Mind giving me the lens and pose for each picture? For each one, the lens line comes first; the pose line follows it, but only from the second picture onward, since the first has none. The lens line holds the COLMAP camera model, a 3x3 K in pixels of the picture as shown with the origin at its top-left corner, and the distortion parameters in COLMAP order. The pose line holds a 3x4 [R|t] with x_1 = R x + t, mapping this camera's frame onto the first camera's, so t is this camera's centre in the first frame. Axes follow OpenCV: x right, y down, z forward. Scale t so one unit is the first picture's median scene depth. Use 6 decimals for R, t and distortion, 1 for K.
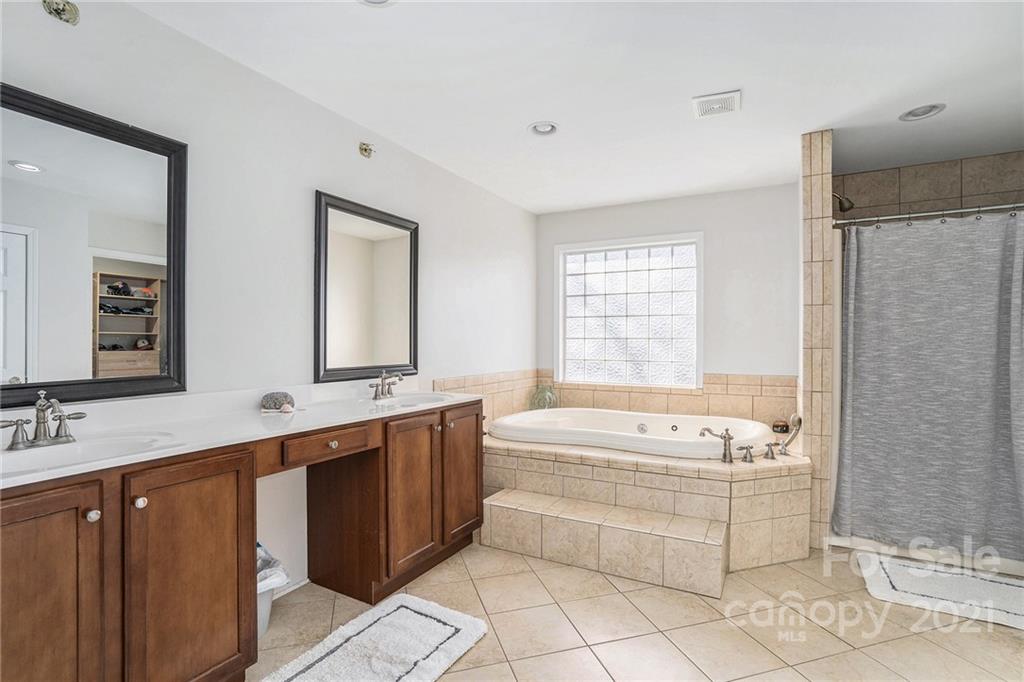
lens RADIAL K [[478.4, 0, 514.0], [0, 478.4, 342.5], [0, 0, 1]] dist [-0.036139, 0.002937]
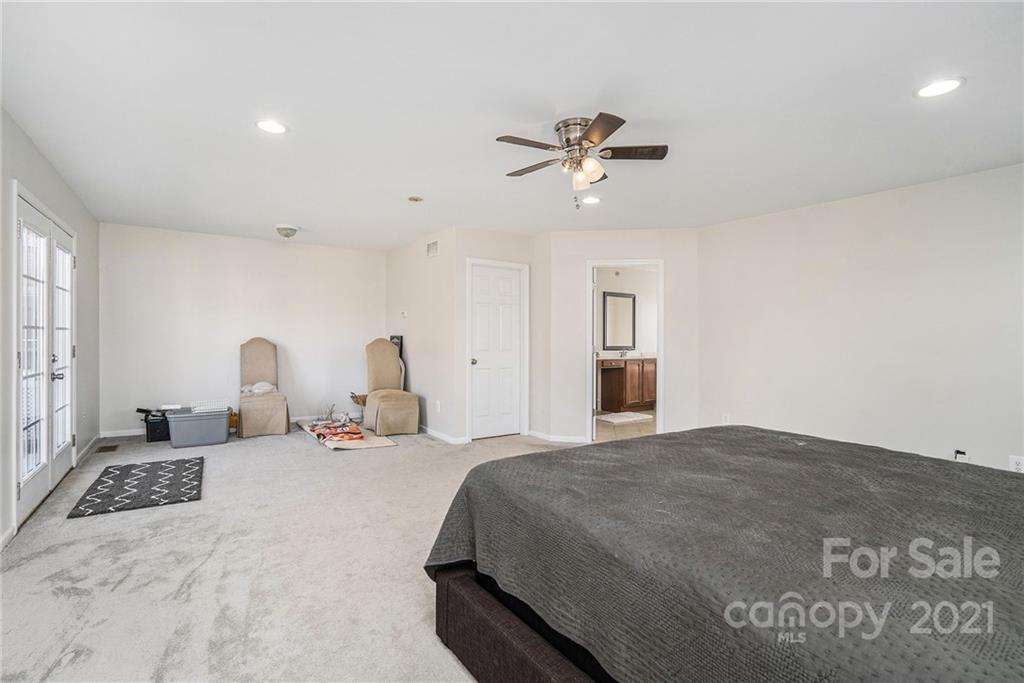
lens RADIAL K [[478.4, 0, 511.1], [0, 478.4, 340.7], [0, 0, 1]] dist [-0.036139, 0.002937]
pose [[0.895791, 0.004759, -0.444449, 0.468573], [-0.004594, 0.999988, 0.001449, 0.014689], [0.444451, 0.000744, 0.895803, -2.195176]]
